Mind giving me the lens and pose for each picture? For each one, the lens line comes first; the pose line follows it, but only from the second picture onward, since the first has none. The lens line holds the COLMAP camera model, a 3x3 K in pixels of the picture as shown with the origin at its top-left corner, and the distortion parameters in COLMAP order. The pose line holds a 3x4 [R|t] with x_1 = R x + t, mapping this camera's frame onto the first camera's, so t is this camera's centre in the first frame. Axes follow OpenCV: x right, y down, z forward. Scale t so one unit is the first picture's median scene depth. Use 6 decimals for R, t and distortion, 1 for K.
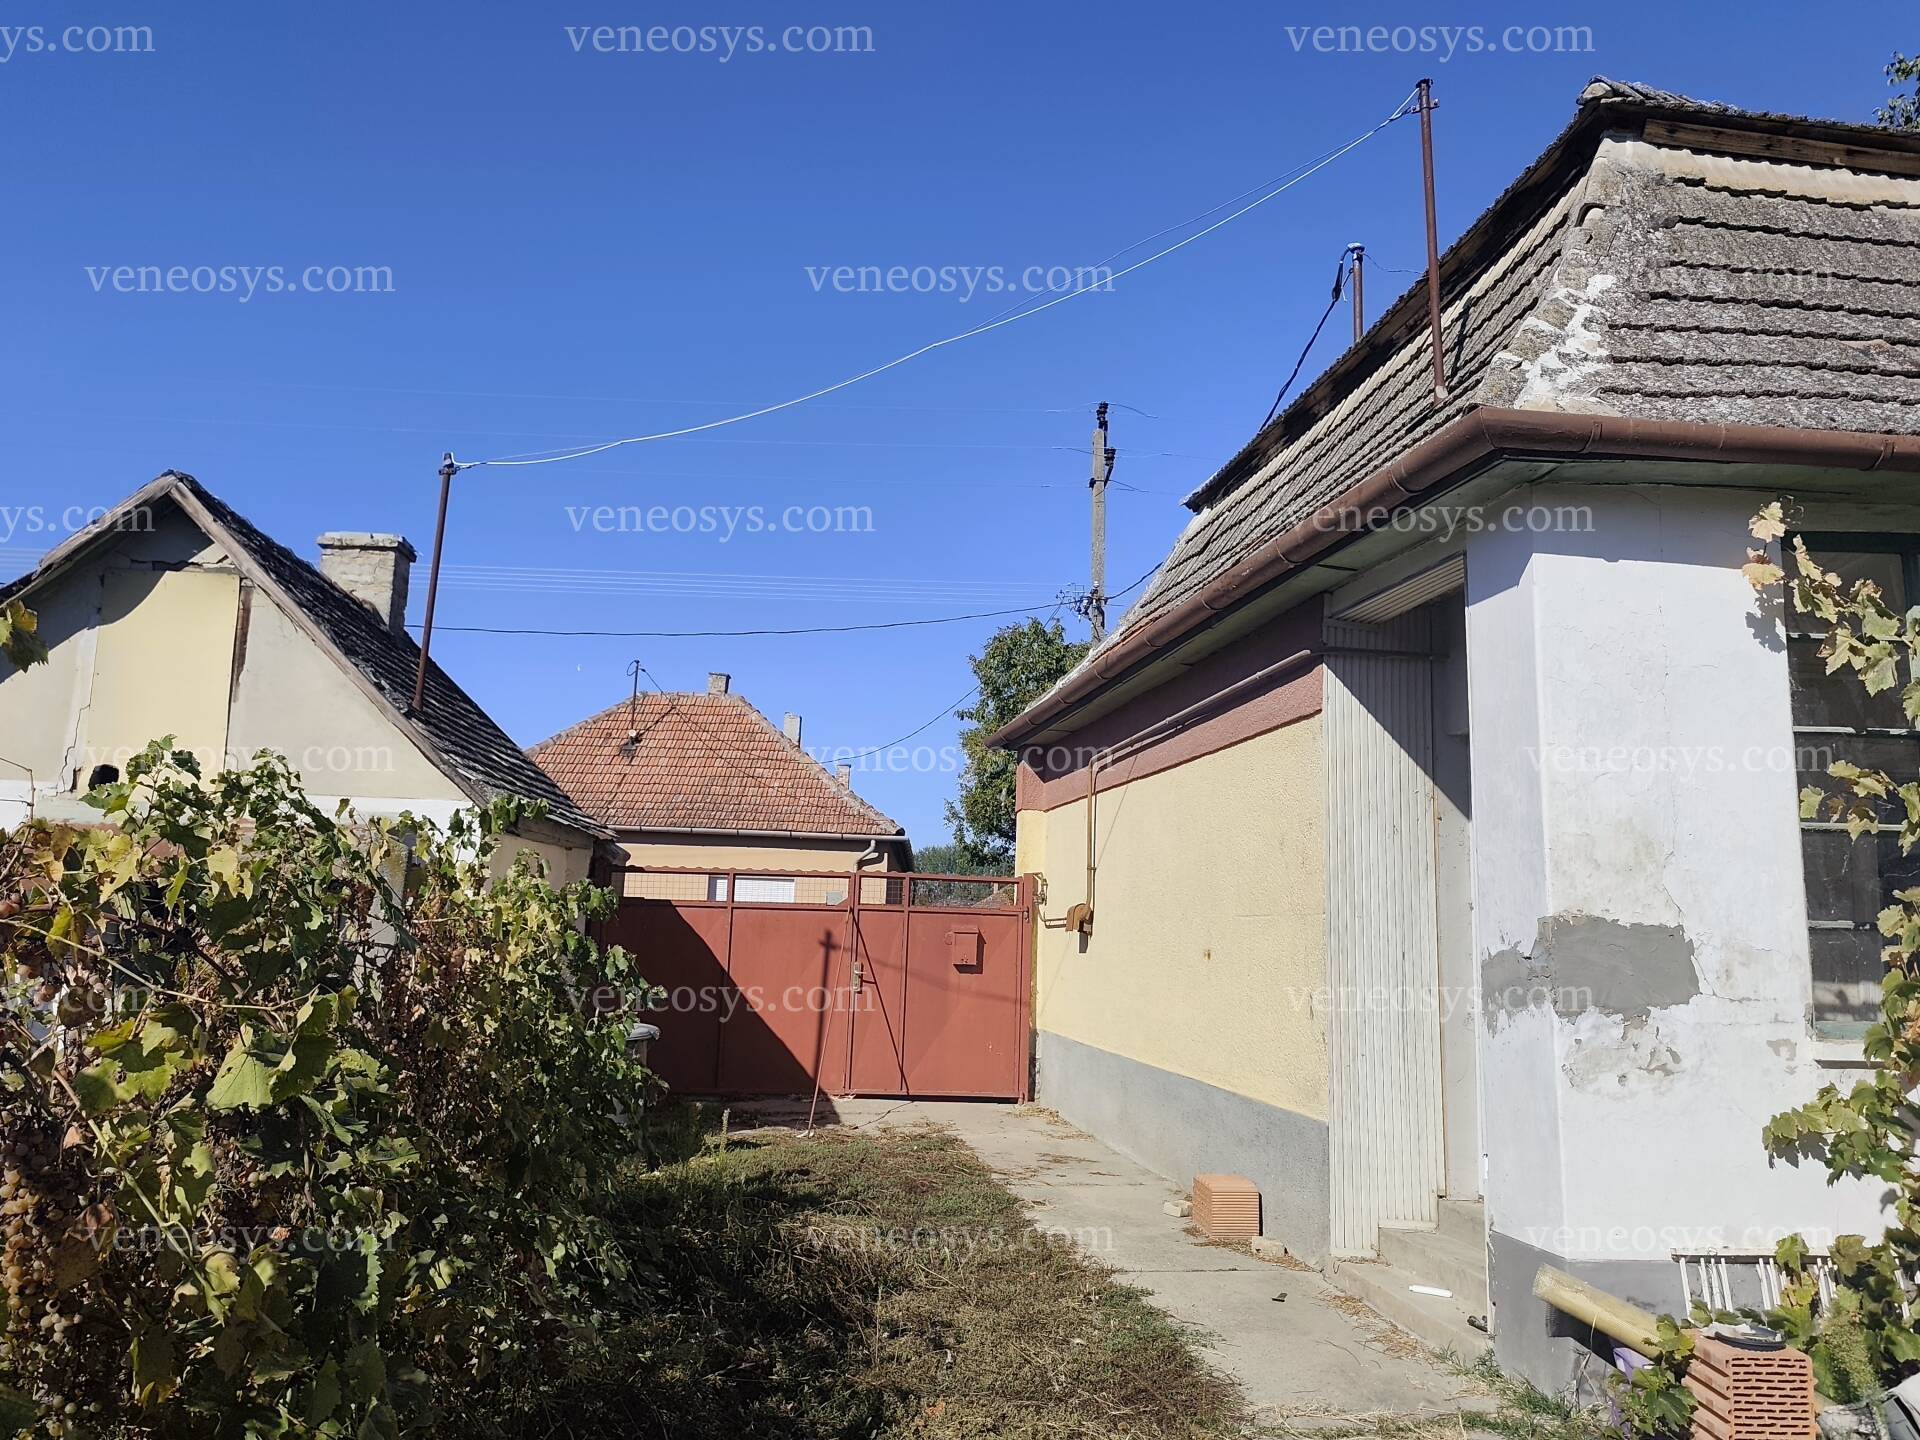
lens RADIAL K [[1345.2, 0, 957.8], [0, 1345.2, 717.5], [0, 0, 1]] dist [0.004393, 0.000252]
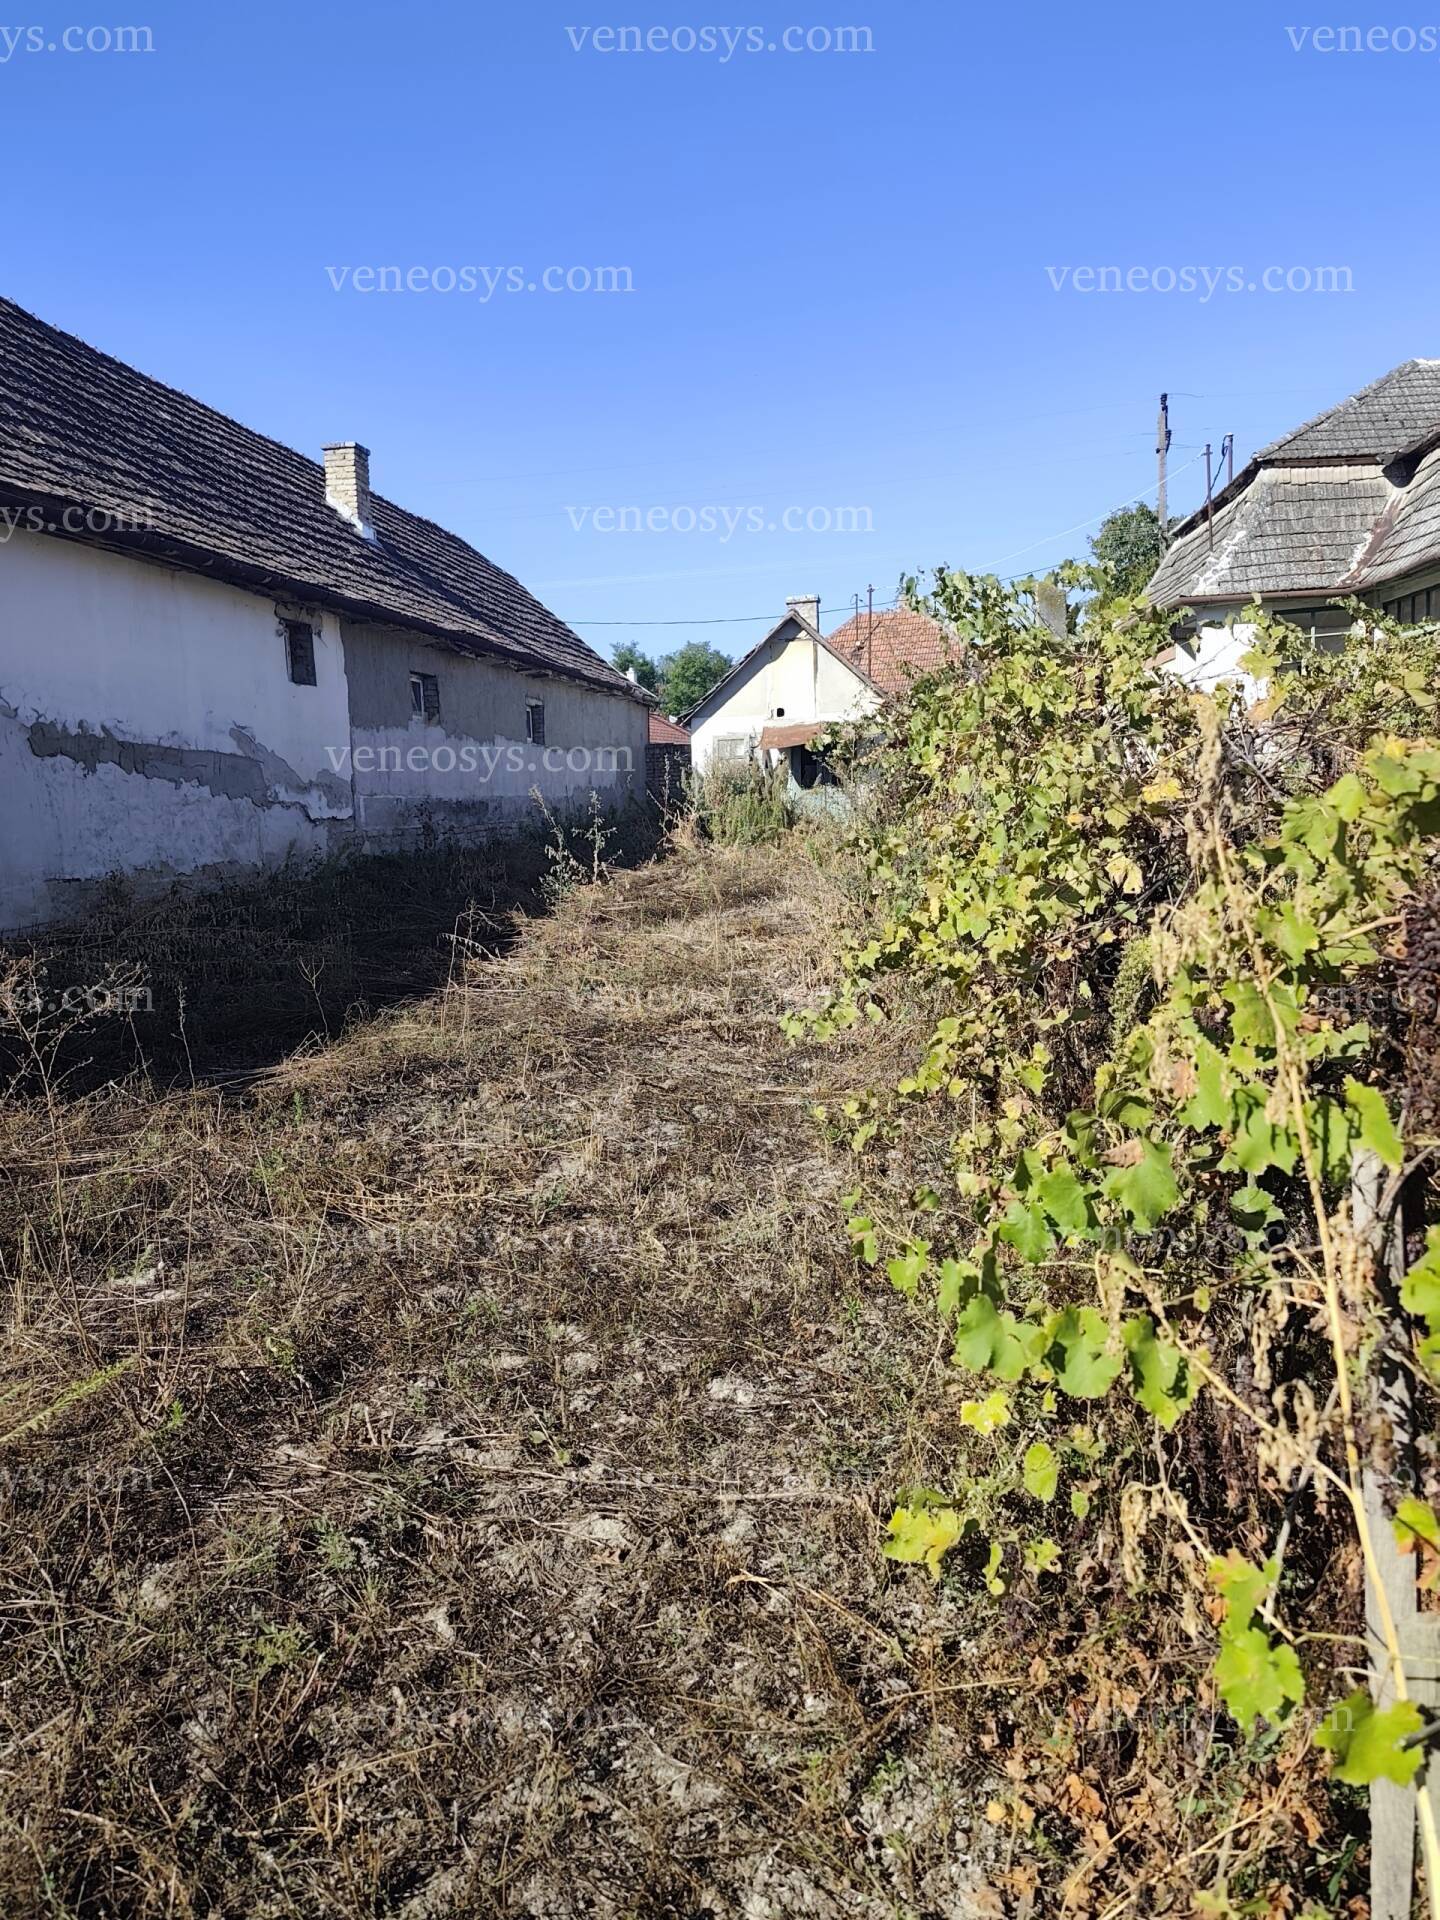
lens RADIAL K [[1345.2, 0, 717.6], [0, 1345.2, 963.2], [0, 0, 1]] dist [0.004393, 0.000252]
pose [[0.960901, -0.027700, -0.275503, 0.078558], [0.104697, 0.957461, 0.268898, -0.247764], [0.256335, -0.287229, 0.922926, -2.083305]]
